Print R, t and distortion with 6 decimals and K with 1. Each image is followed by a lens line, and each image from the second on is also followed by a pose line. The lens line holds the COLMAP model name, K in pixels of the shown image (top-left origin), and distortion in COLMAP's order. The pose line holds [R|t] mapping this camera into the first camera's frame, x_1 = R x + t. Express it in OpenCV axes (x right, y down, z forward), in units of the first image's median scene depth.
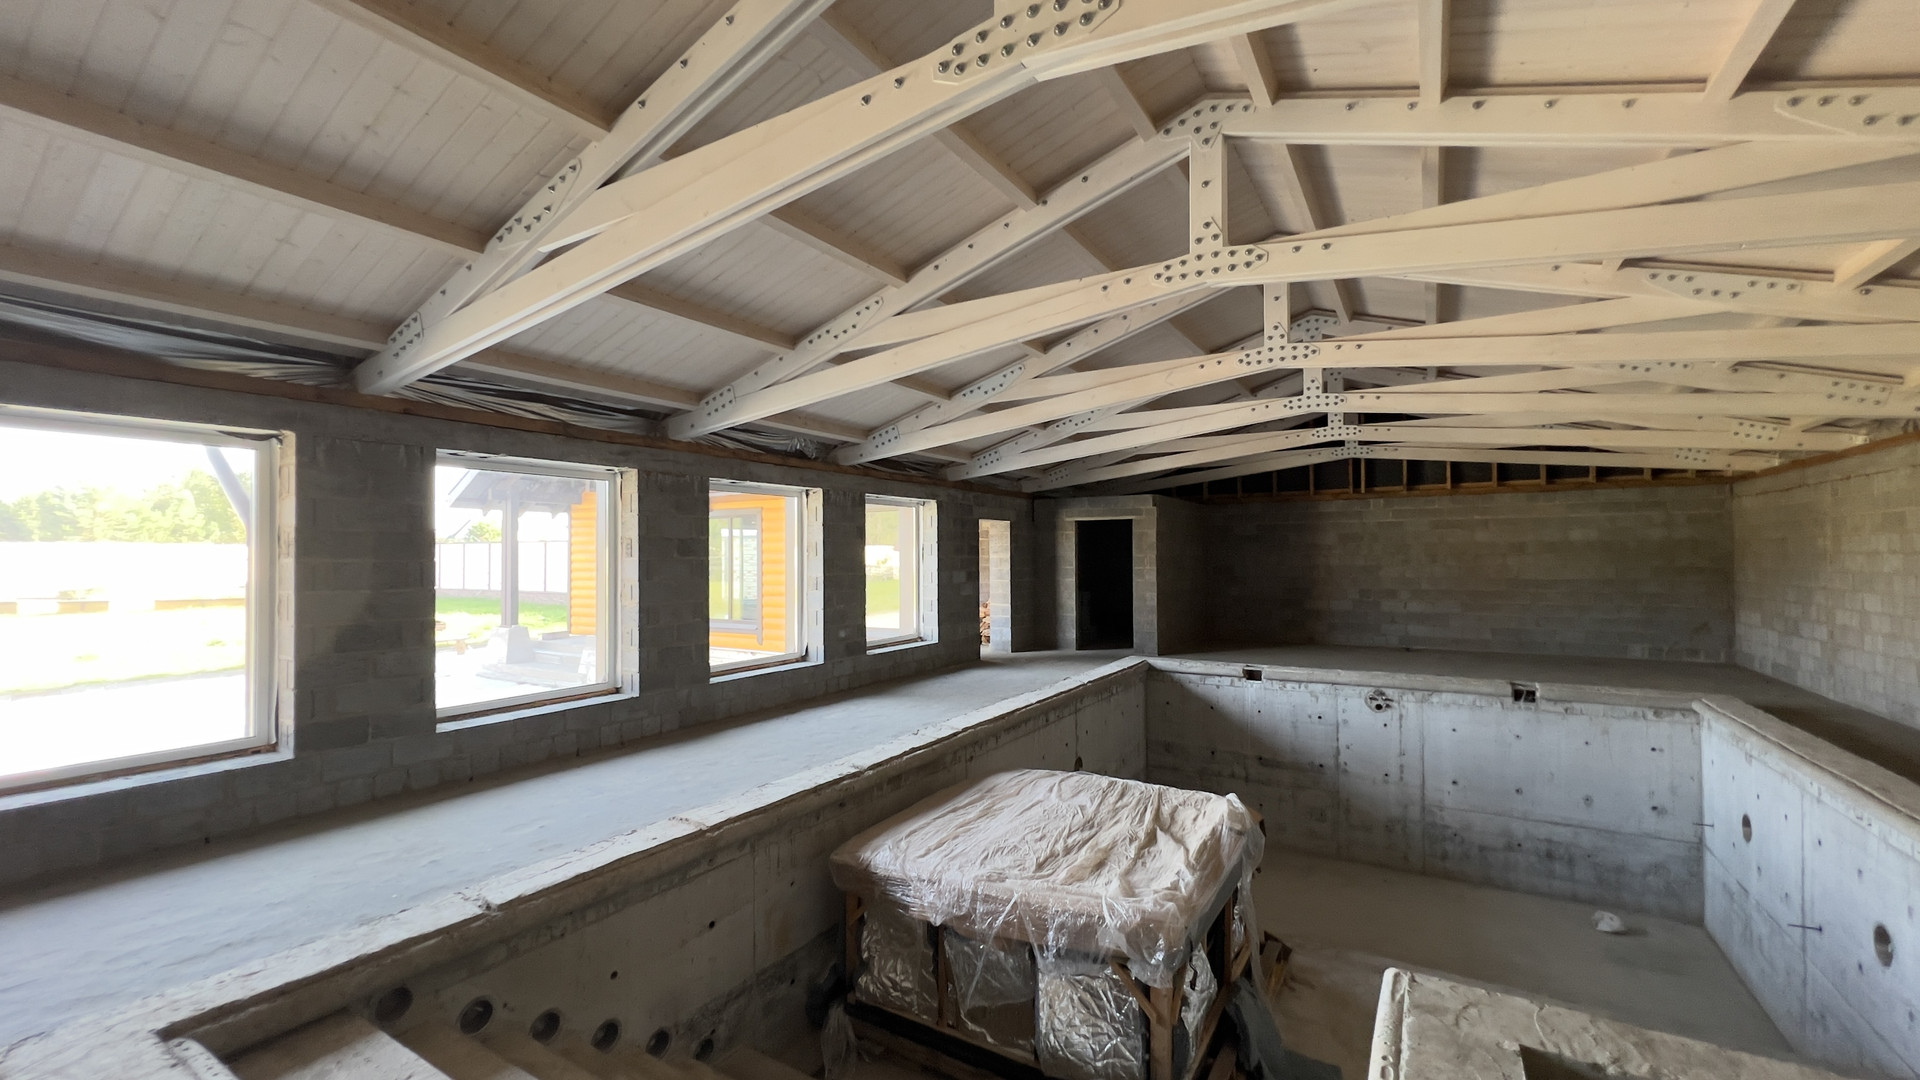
lens RADIAL K [[768.3, 0, 967.8], [0, 768.3, 545.6], [0, 0, 1]] dist [-0.004282, 0.001818]
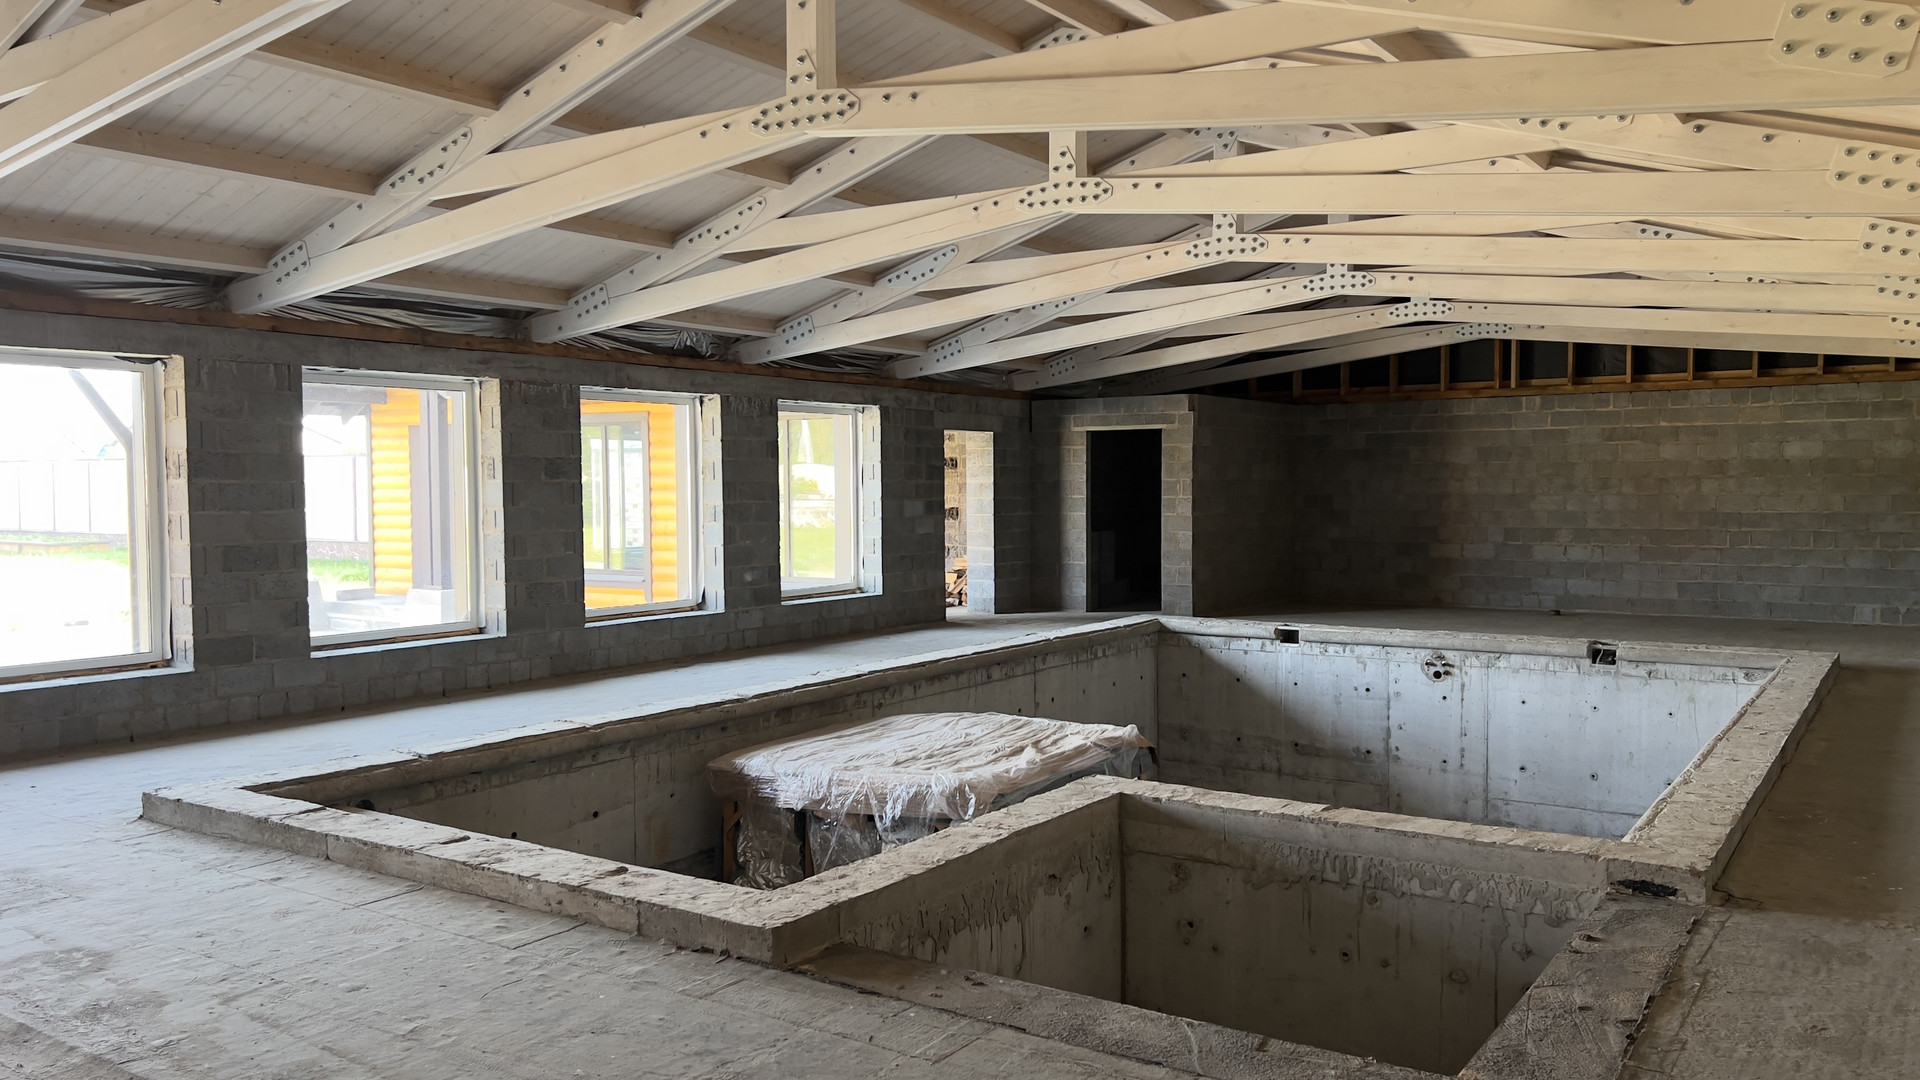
lens RADIAL K [[1444.9, 0, 994.3], [0, 1444.9, 547.0], [0, 0, 1]] dist [0.065539, -0.083141]
pose [[0.999328, 0.002038, -0.036598, 0.157833], [0.000072, 0.998343, 0.057551, -0.002895], [0.036655, -0.057515, 0.997672, -0.523312]]
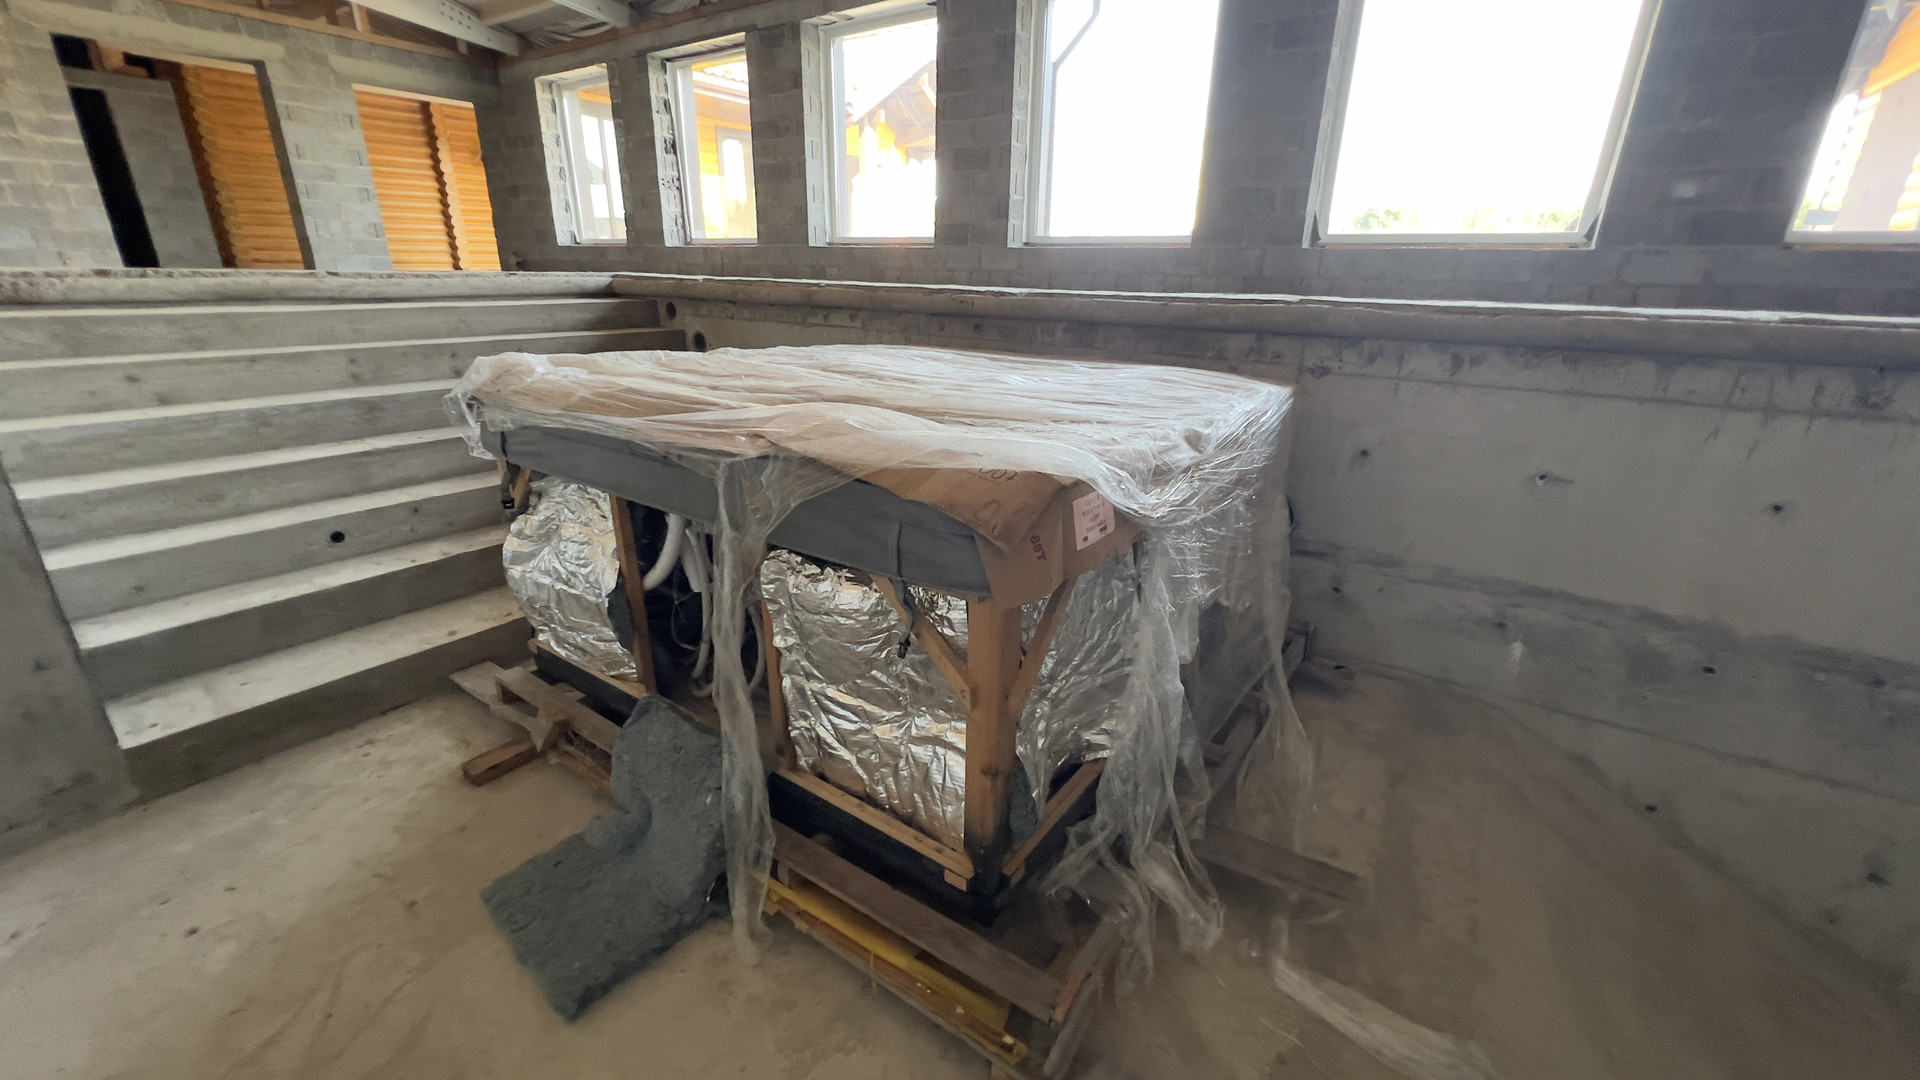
lens RADIAL K [[768.3, 0, 955.3], [0, 768.3, 537.3], [0, 0, 1]] dist [-0.004282, 0.001818]
pose [[-0.068784, 0.332492, -0.940594, 0.396706], [-0.007893, 0.942617, 0.333784, 0.173836], [0.997600, 0.030383, -0.062213, 0.642701]]
